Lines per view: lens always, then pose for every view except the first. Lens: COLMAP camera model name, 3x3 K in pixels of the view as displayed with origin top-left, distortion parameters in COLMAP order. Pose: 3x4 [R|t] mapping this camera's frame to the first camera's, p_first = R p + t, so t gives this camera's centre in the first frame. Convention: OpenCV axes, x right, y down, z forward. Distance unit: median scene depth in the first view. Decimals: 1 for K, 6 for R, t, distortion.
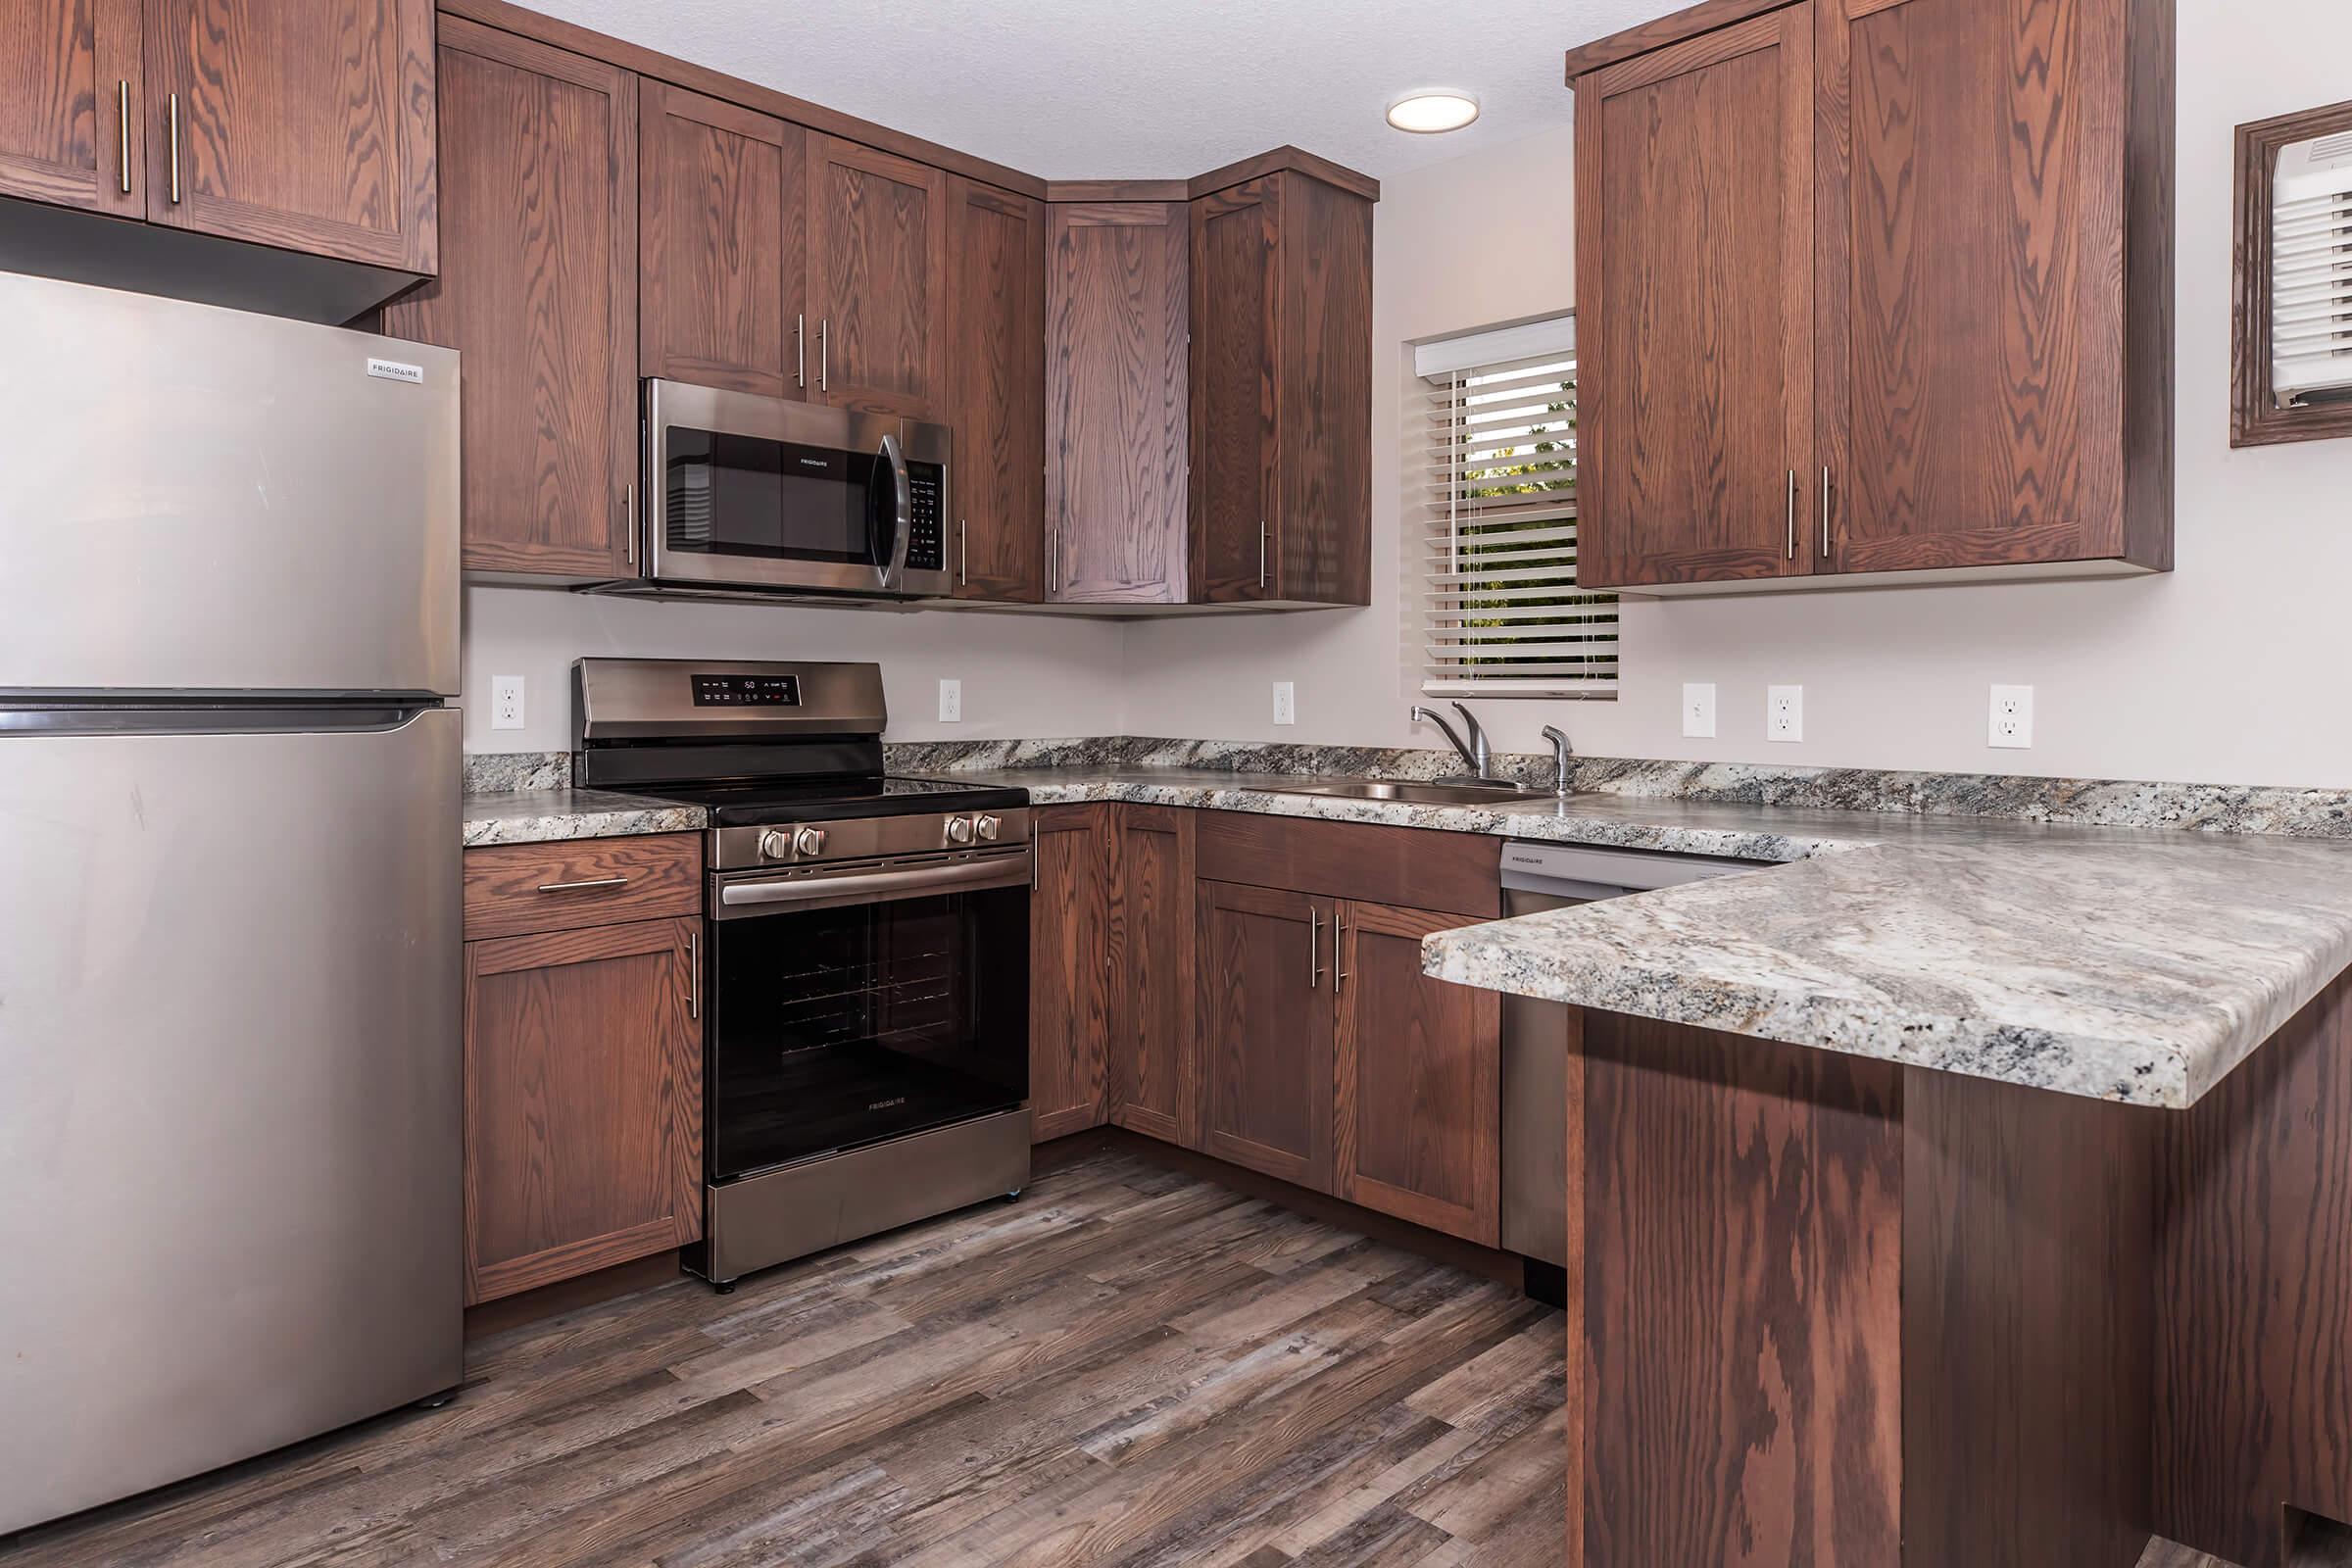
lens RADIAL K [[1415.6, 0, 1164.9], [0, 1415.6, 694.7], [0, 0, 1]] dist [0.004948, 0.000684]
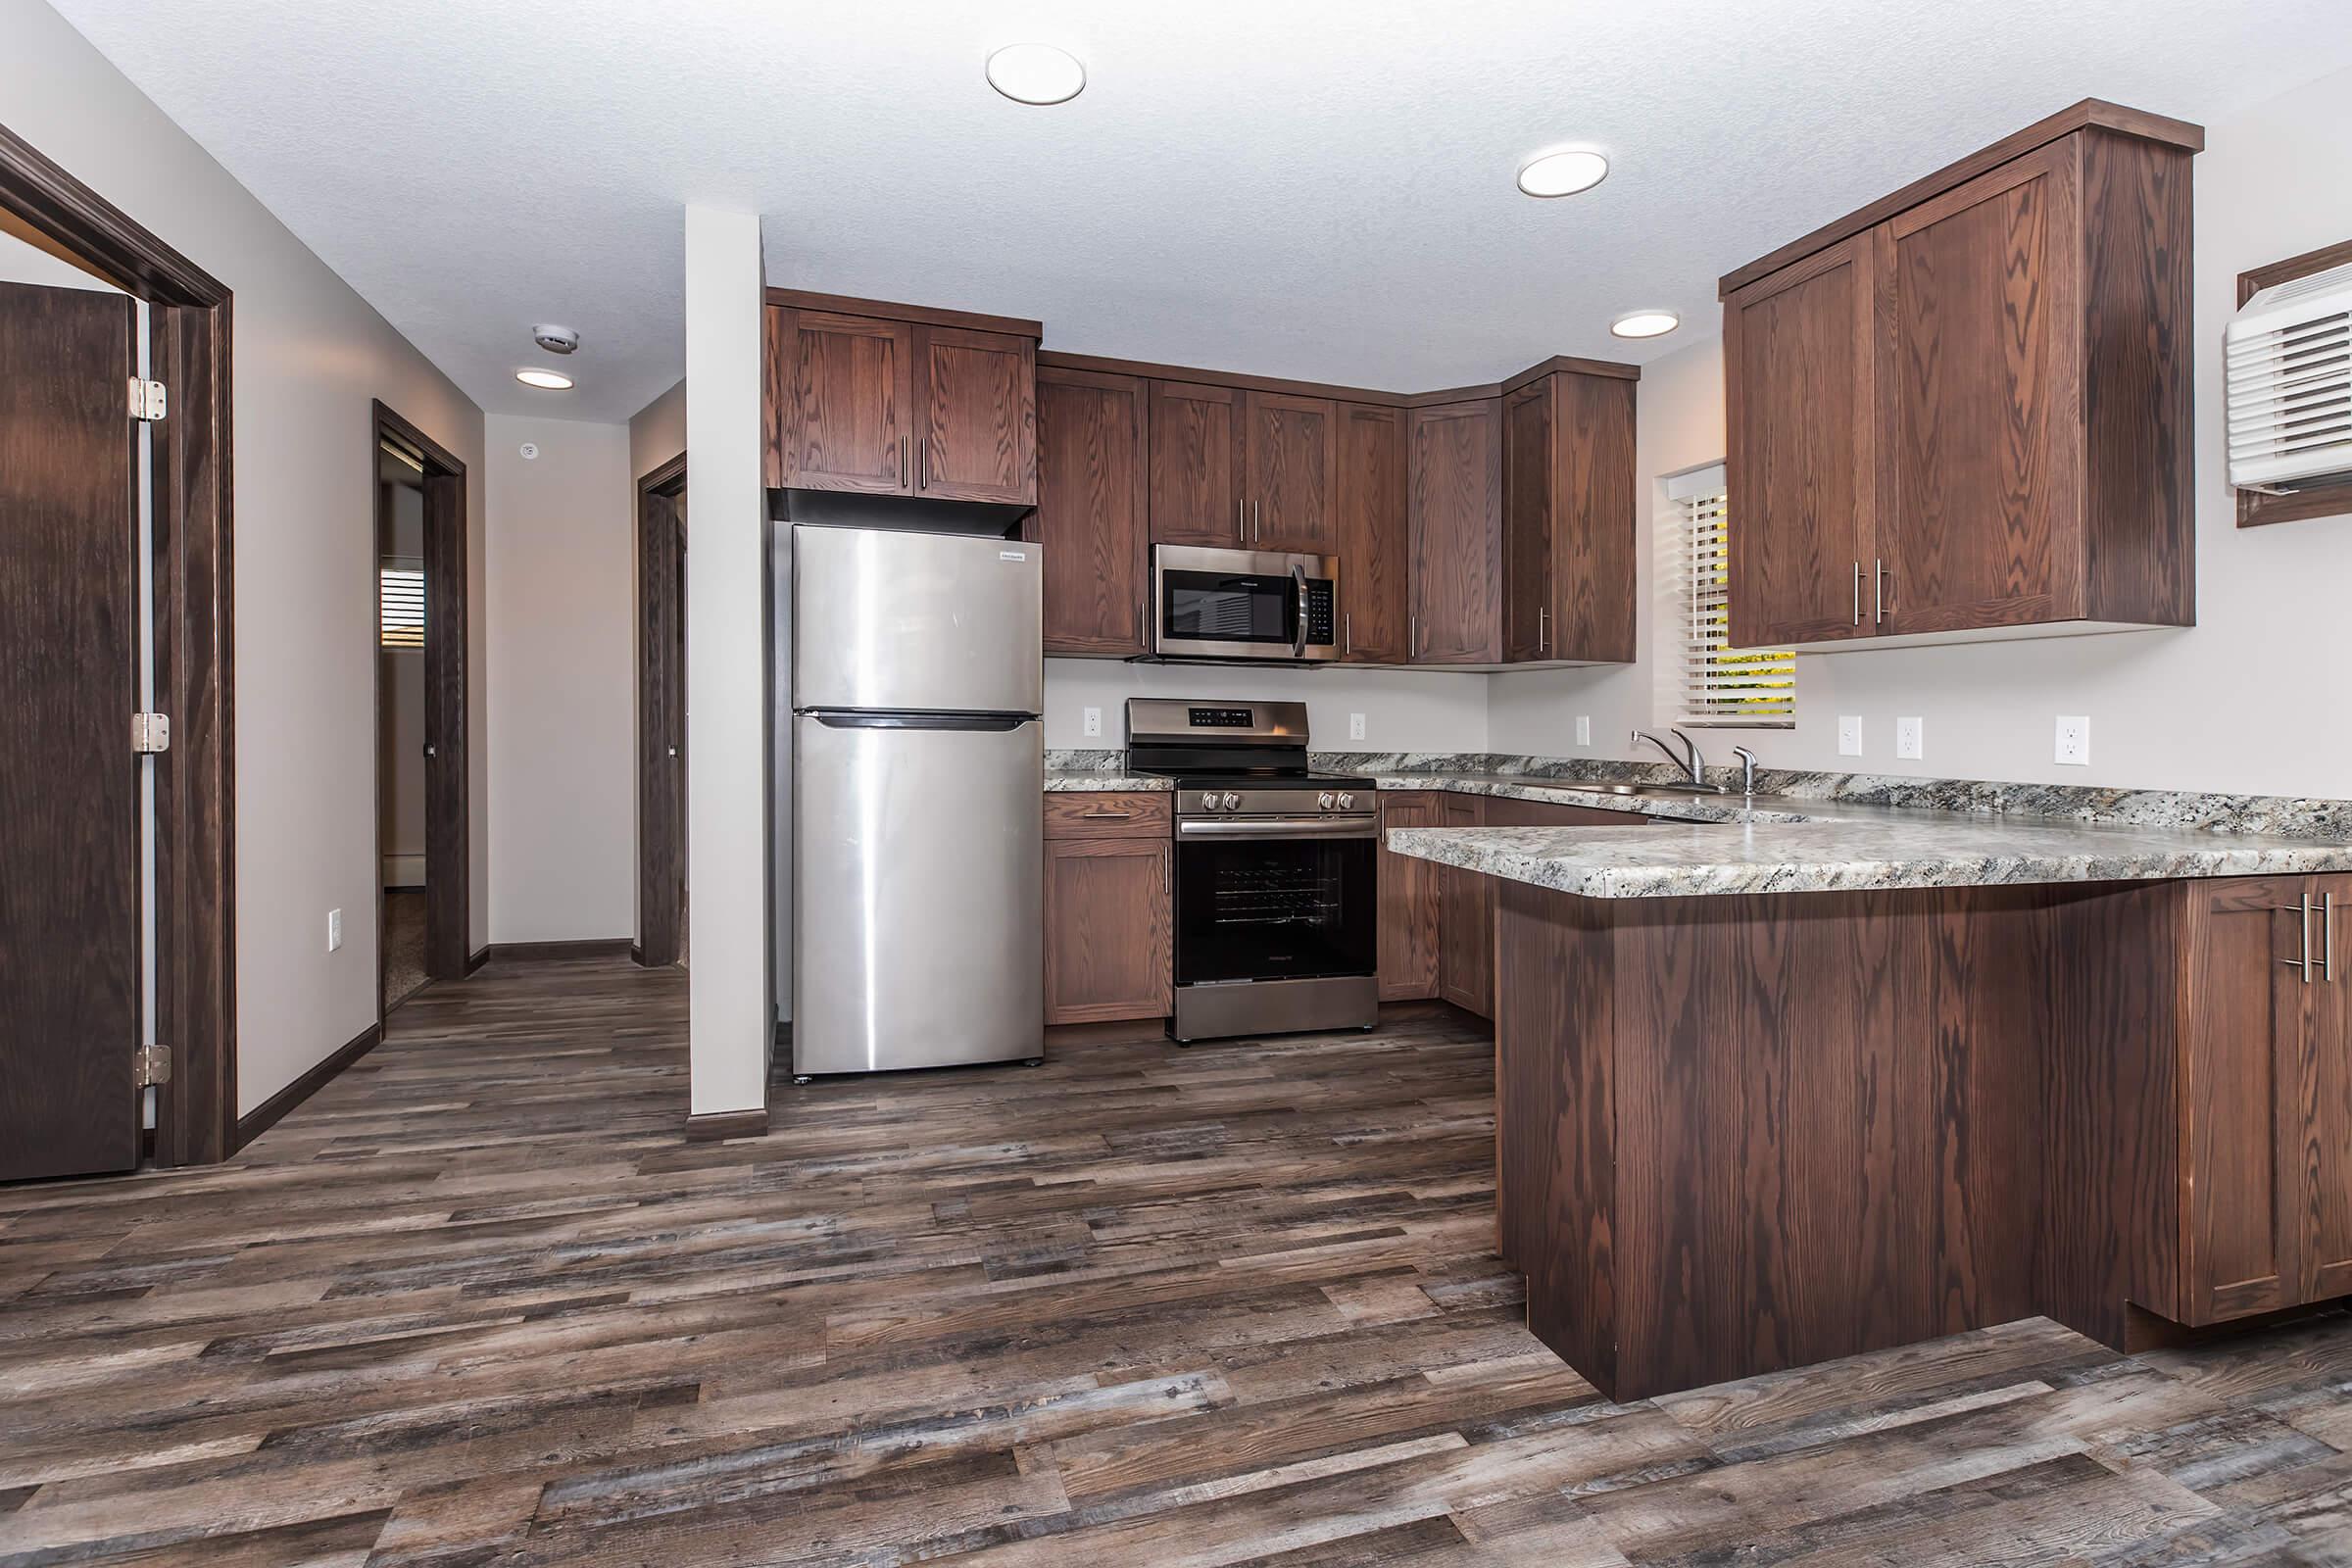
lens RADIAL K [[1007.4, 0, 1171.9], [0, 1007.4, 748.6], [0, 0, 1]] dist [0.002555, 0.000233]
pose [[0.906461, 0.020843, -0.421774, 0.224830], [-0.013452, 0.999700, 0.020492, 0.014187], [0.422075, -0.012901, 0.906469, -0.182088]]
